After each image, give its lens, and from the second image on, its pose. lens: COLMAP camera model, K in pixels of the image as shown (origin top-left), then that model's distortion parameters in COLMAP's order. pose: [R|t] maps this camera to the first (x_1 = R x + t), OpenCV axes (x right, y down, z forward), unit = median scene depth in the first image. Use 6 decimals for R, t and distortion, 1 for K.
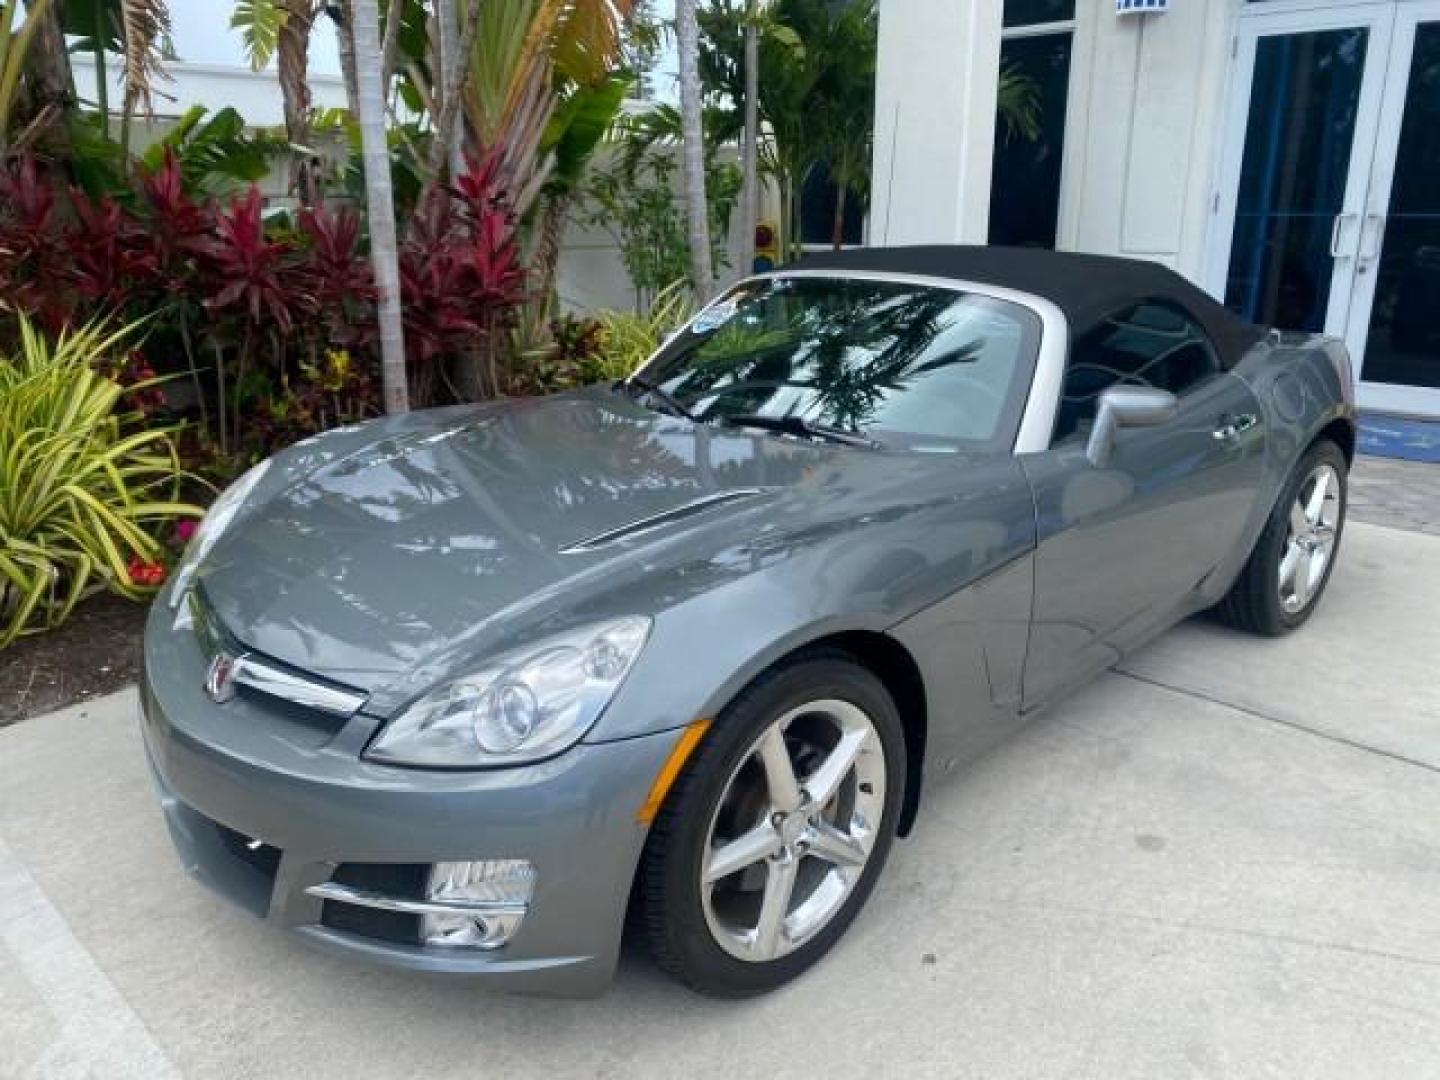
lens RADIAL K [[1106.3, 0, 722.1], [0, 1106.3, 529.9], [0, 0, 1]] dist [0.005628, -0.010101]
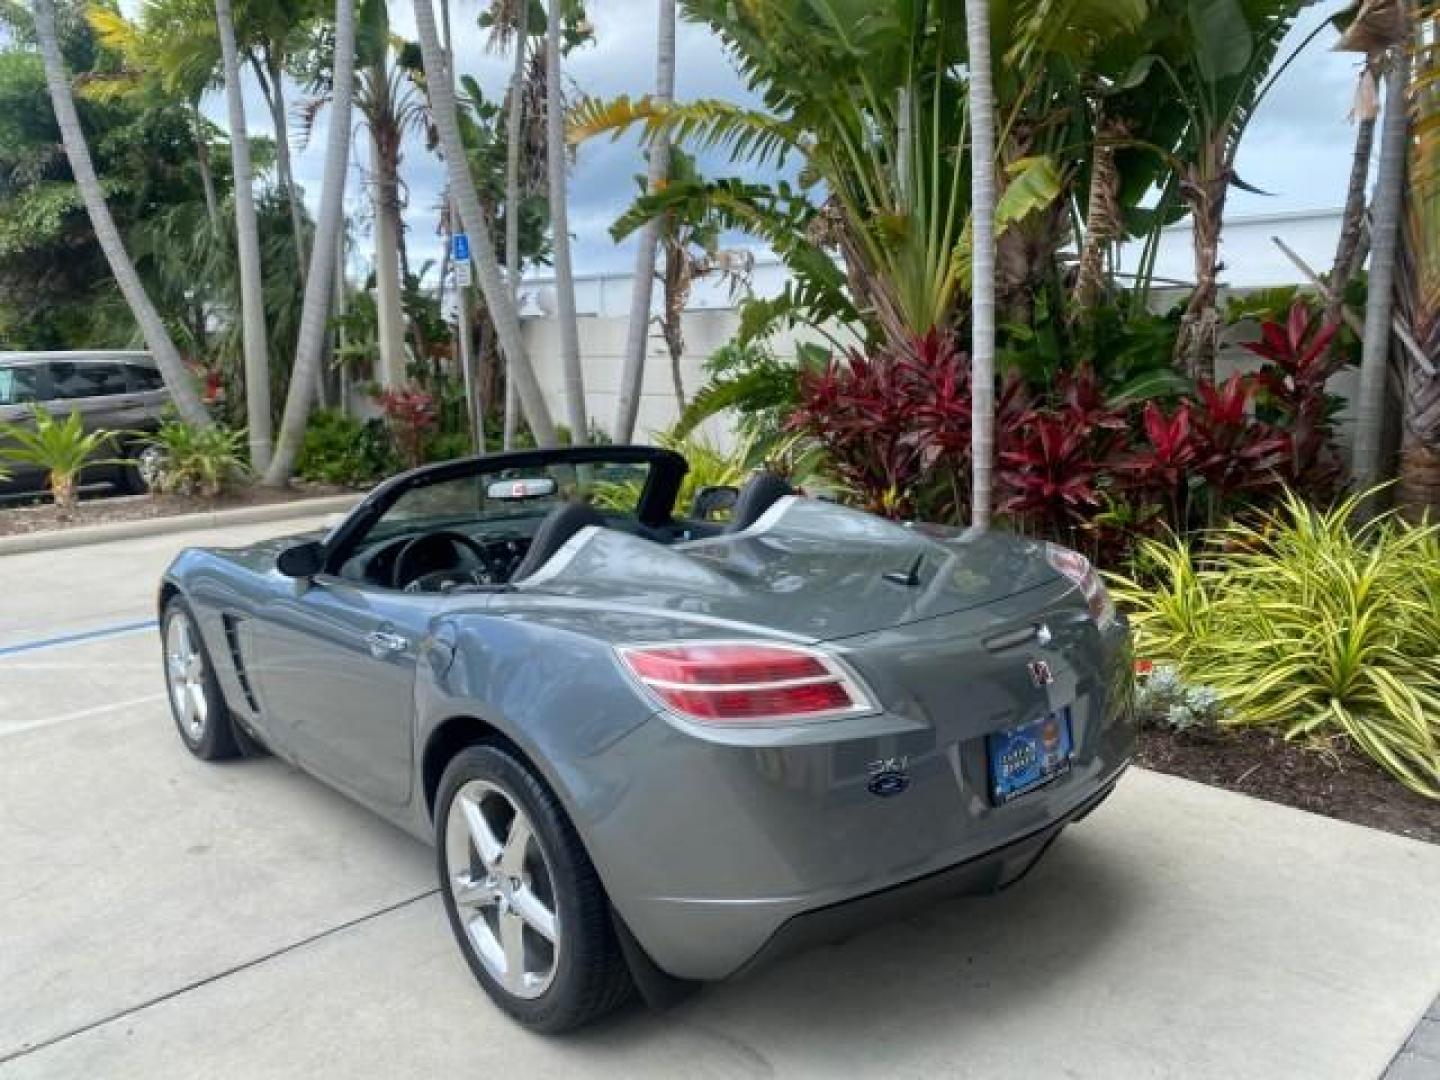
lens RADIAL K [[1106.3, 0, 723.3], [0, 1106.3, 534.8], [0, 0, 1]] dist [0.005628, -0.010101]
pose [[-0.055512, 0.172671, -0.983414, 1.204227], [-0.269980, 0.945647, 0.181279, -0.380231], [0.961264, 0.275565, -0.005877, 1.112801]]
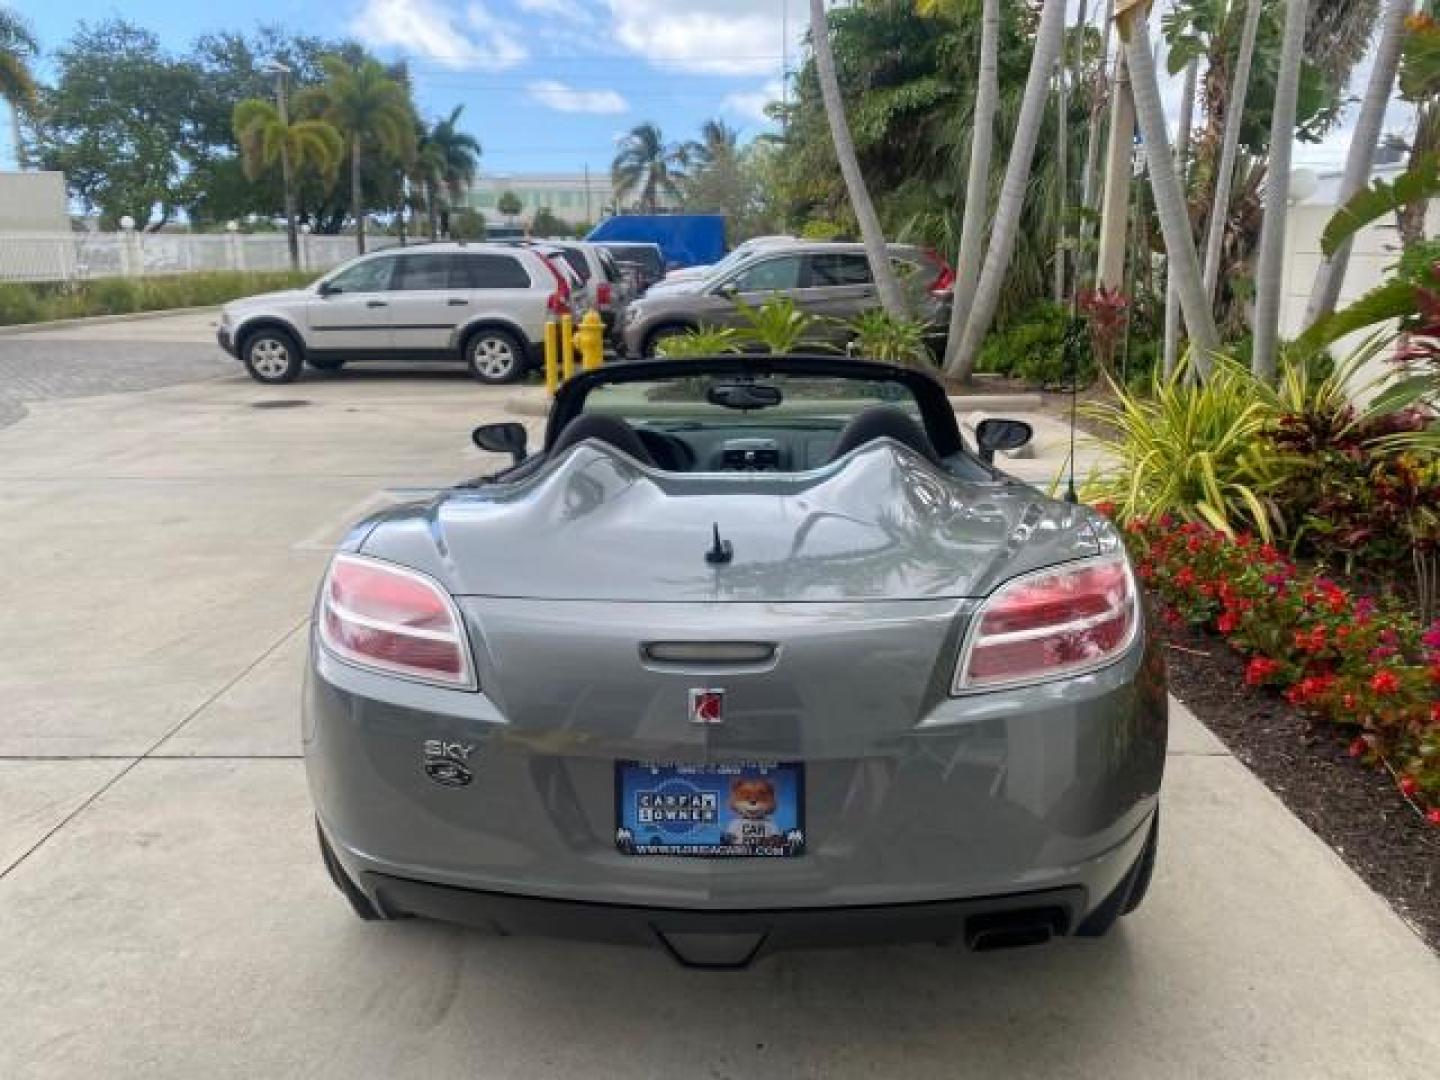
lens RADIAL K [[1106.3, 0, 724.8], [0, 1106.3, 530.3], [0, 0, 1]] dist [0.005628, -0.010101]
pose [[-0.739757, 0.174409, -0.649877, 0.847622], [-0.181907, 0.878023, 0.442703, -0.516430], [0.647819, 0.445710, -0.617797, 1.586582]]
